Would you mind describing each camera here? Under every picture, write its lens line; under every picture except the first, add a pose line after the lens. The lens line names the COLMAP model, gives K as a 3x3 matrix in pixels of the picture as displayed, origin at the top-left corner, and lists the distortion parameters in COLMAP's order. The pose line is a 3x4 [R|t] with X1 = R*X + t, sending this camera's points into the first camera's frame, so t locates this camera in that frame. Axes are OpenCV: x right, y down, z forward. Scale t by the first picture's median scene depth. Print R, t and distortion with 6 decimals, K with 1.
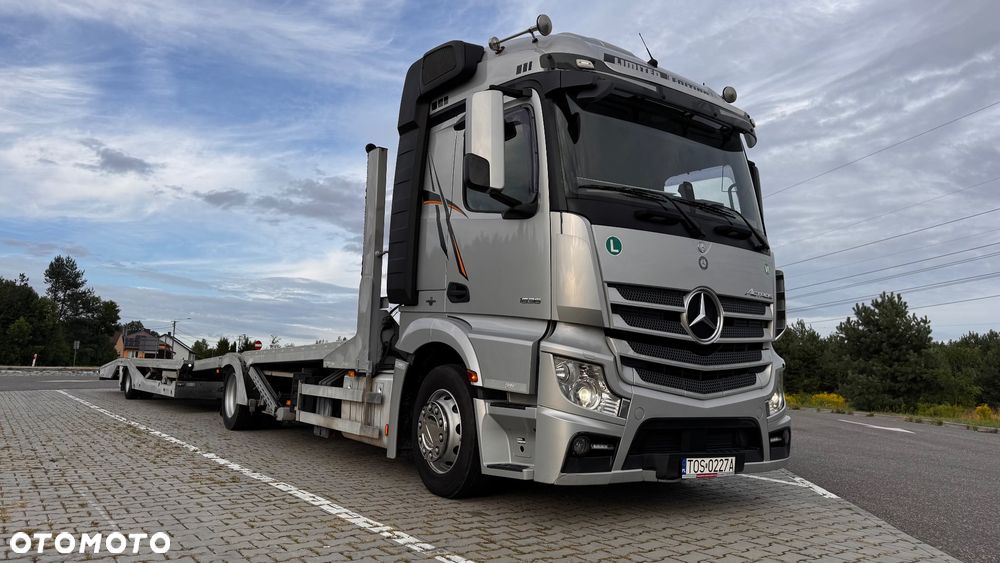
lens RADIAL K [[734.5, 0, 467.6], [0, 734.5, 272.7], [0, 0, 1]] dist [0.078316, -0.042222]
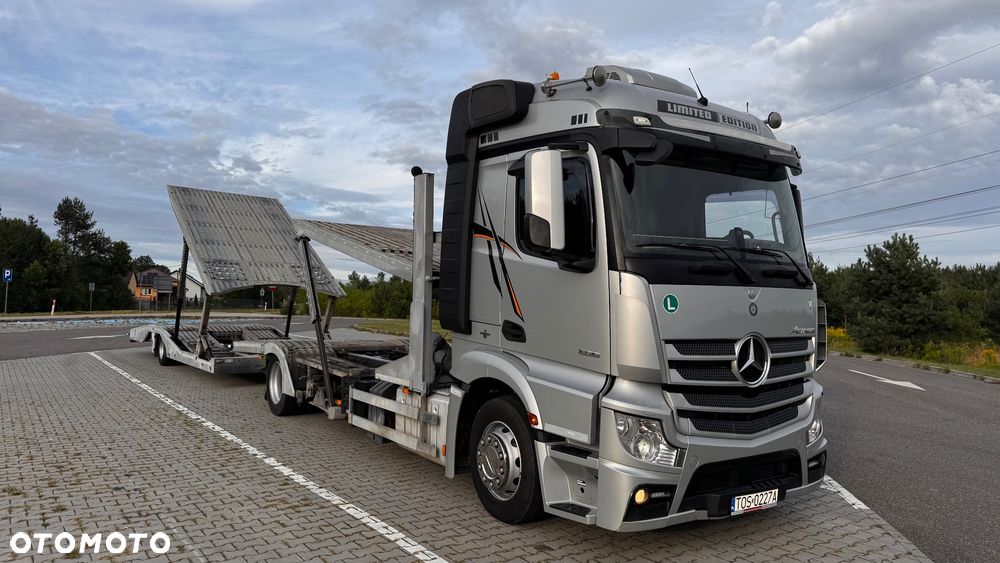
lens RADIAL K [[734.5, 0, 470.7], [0, 734.5, 279.2], [0, 0, 1]] dist [0.078316, -0.042222]
pose [[0.999865, -0.016417, -0.001204, -0.068825], [0.016447, 0.993407, 0.113451, -0.160371], [-0.000666, -0.113455, 0.993543, -0.032602]]
